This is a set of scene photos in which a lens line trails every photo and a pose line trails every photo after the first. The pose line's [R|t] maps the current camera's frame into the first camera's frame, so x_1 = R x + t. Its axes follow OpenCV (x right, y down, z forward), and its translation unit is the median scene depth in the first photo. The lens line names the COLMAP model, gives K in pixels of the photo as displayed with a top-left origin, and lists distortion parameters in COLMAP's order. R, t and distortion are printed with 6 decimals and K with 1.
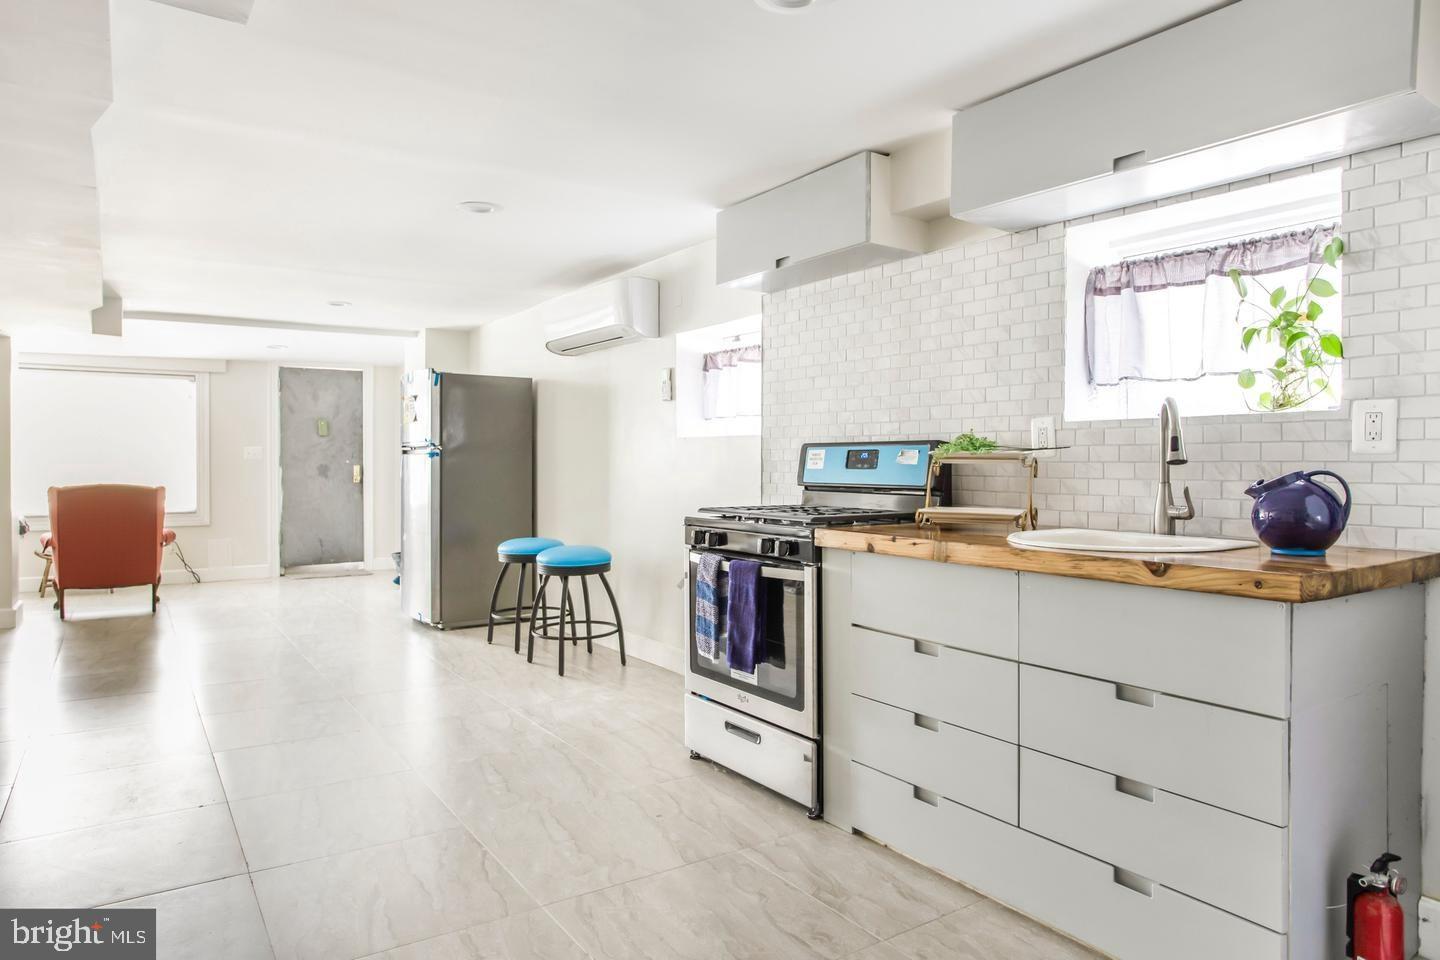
lens RADIAL K [[907.0, 0, 717.9], [0, 907.0, 475.8], [0, 0, 1]] dist [-0.065237, 0.053451]
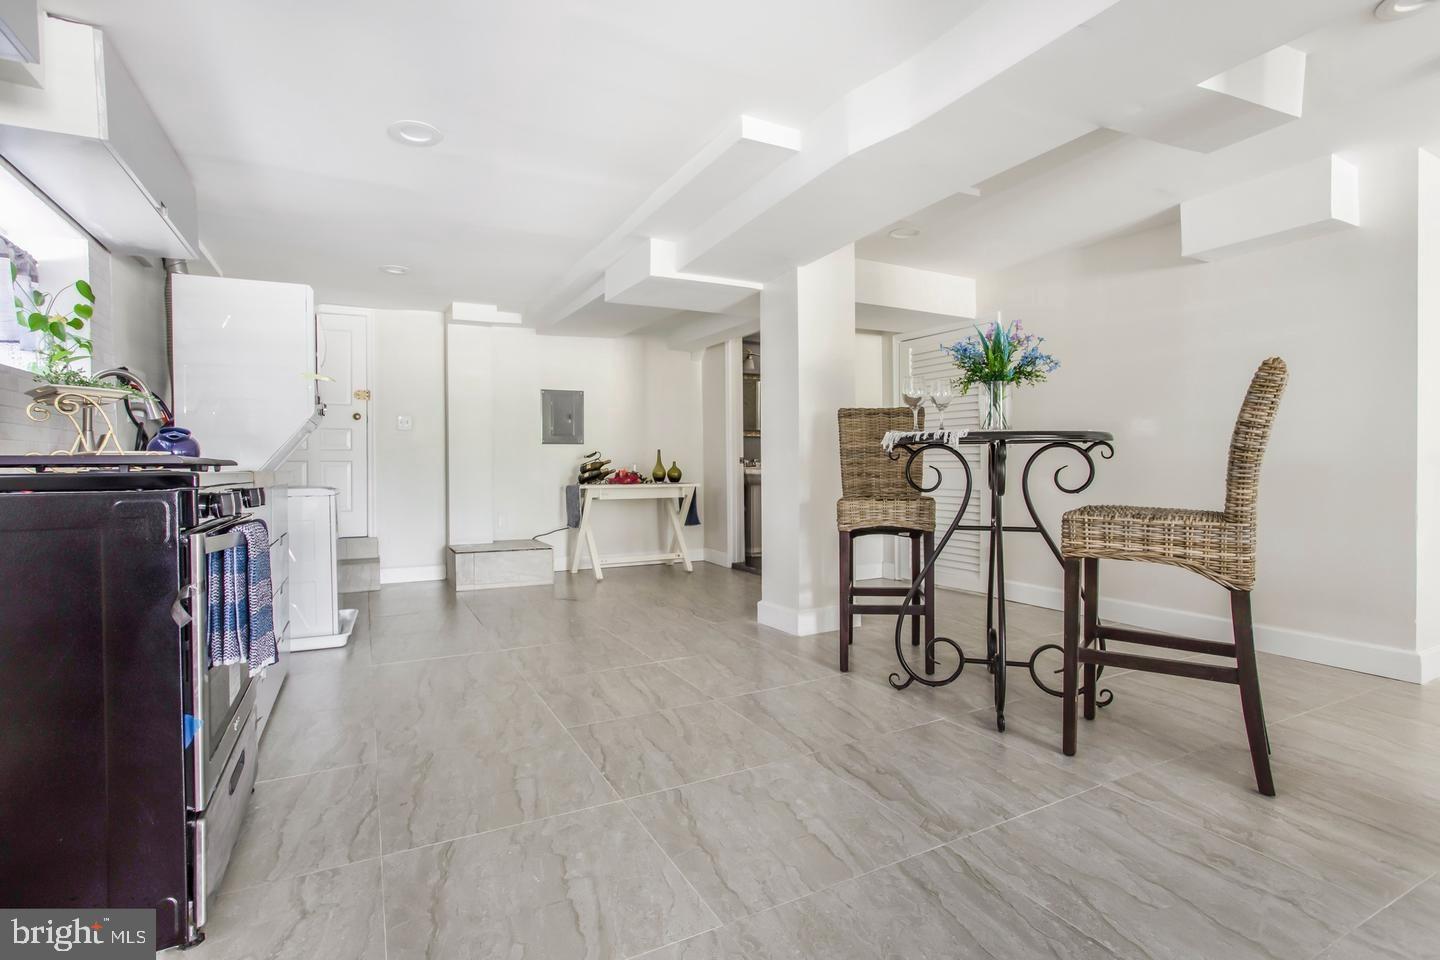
lens RADIAL K [[698.2, 0, 720.0], [0, 698.2, 473.7], [0, 0, 1]] dist [-0.051272, 0.028329]
pose [[-0.993999, 0.008726, 0.109043, -0.457245], [0.011683, 0.999580, 0.026508, 0.048174], [-0.108766, 0.027622, -0.993684, 1.667056]]
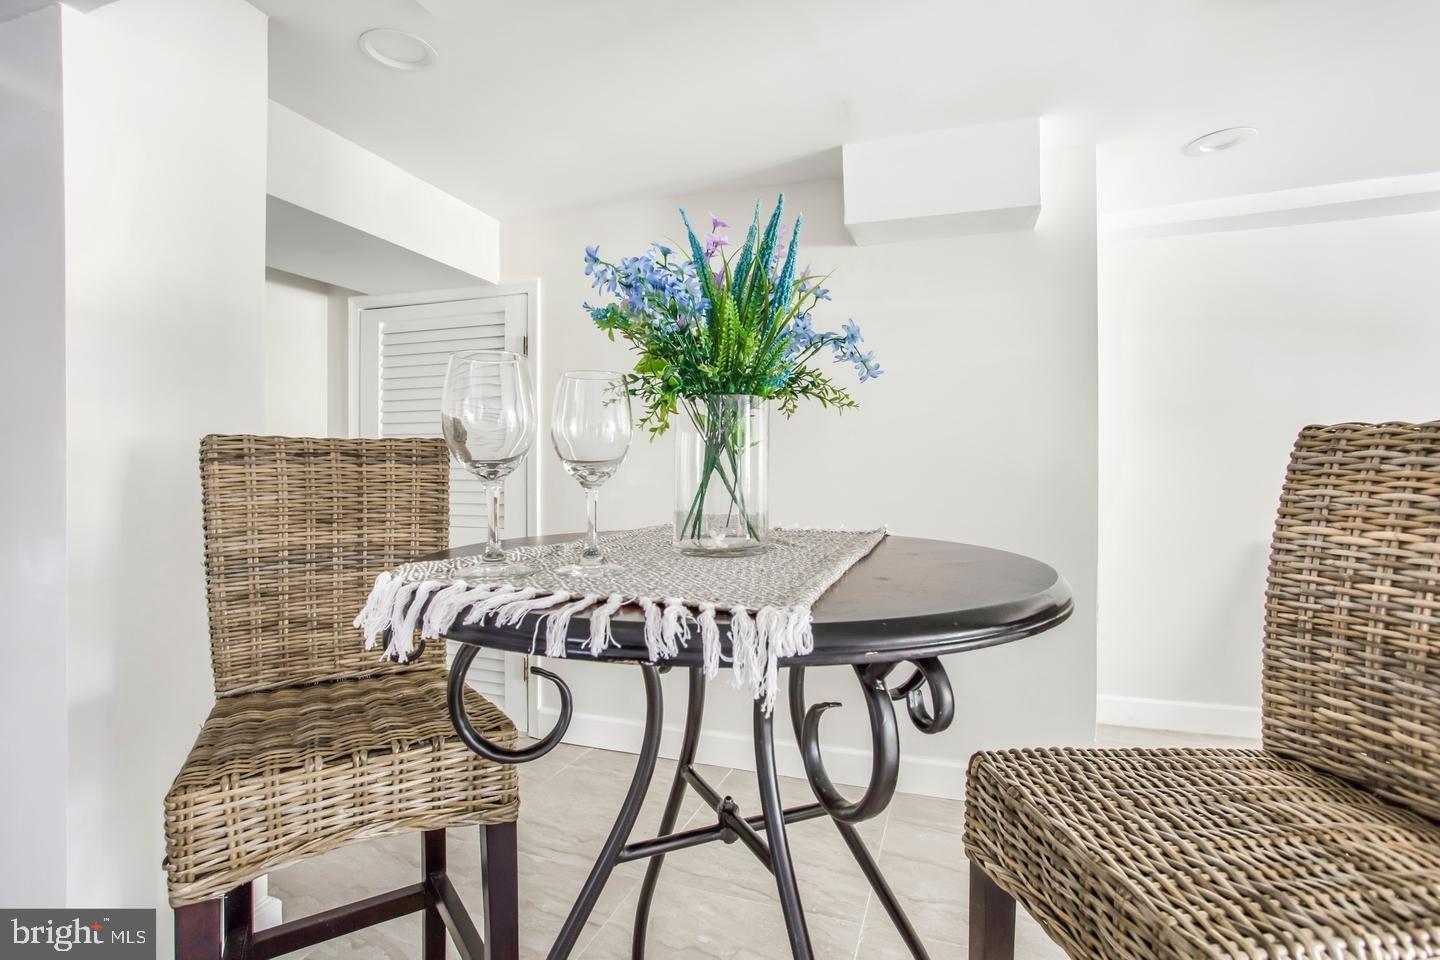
lens RADIAL K [[698.2, 0, 720.0], [0, 698.2, 473.7], [0, 0, 1]] dist [-0.051272, 0.028329]
pose [[-0.797208, 0.008451, -0.603646, -0.536493], [-0.004366, 0.999795, 0.019763, -0.021396], [0.603689, 0.018391, -0.797008, 0.906162]]
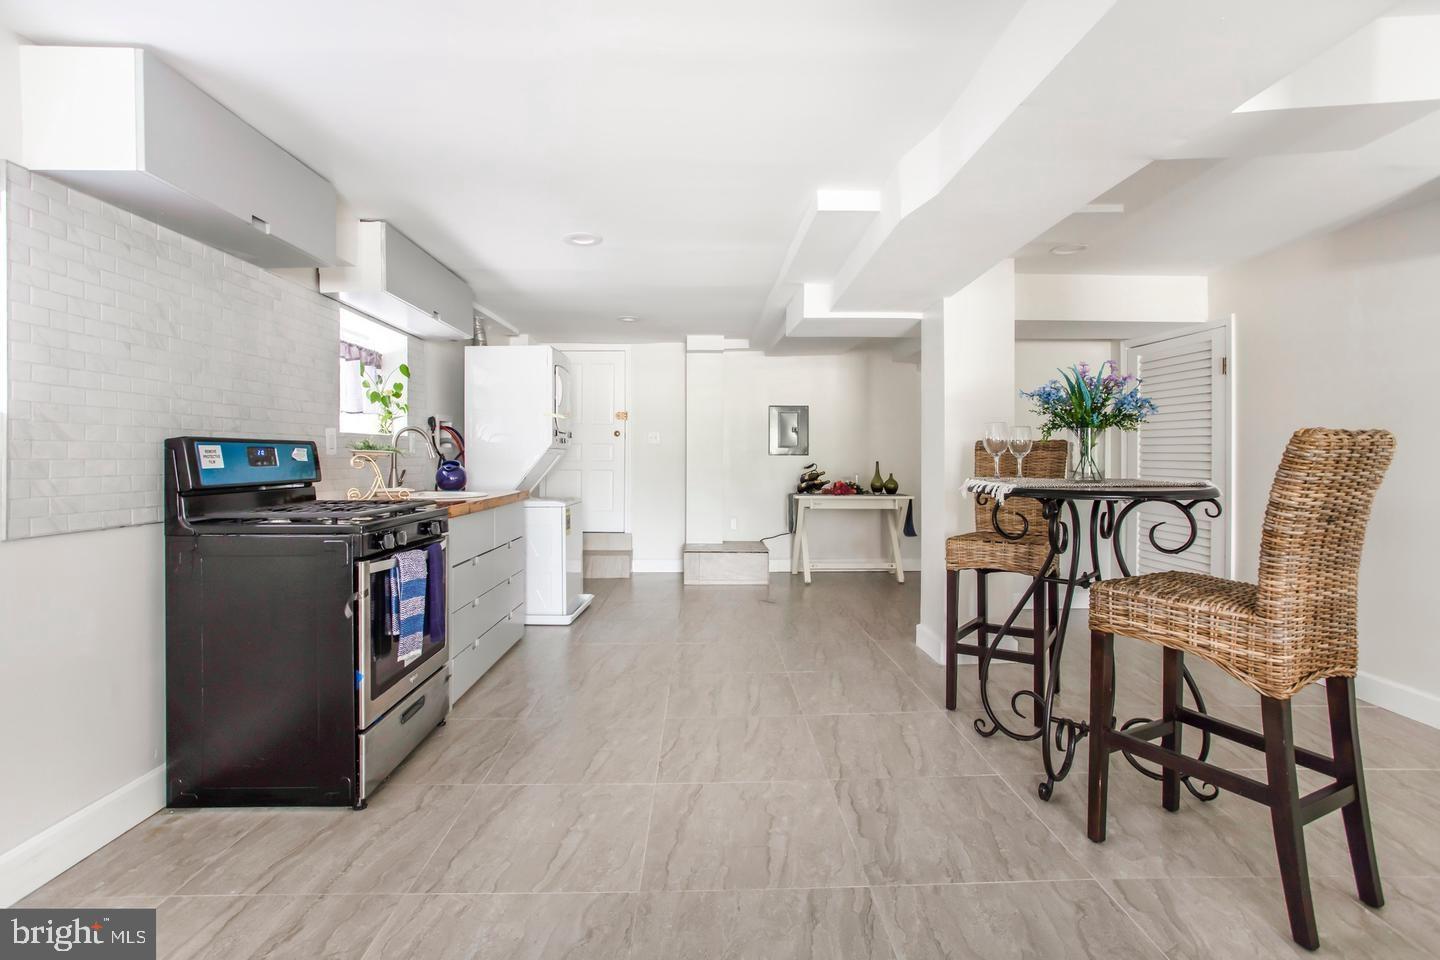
lens RADIAL K [[694.9, 0, 716.3], [0, 694.9, 455.4], [0, 0, 1]] dist [-0.052540, 0.033352]
pose [[-0.842934, 0.000509, 0.538016, -0.810367], [0.009927, 0.999844, 0.014608, -0.031452], [-0.537925, 0.017654, -0.842808, 1.678441]]
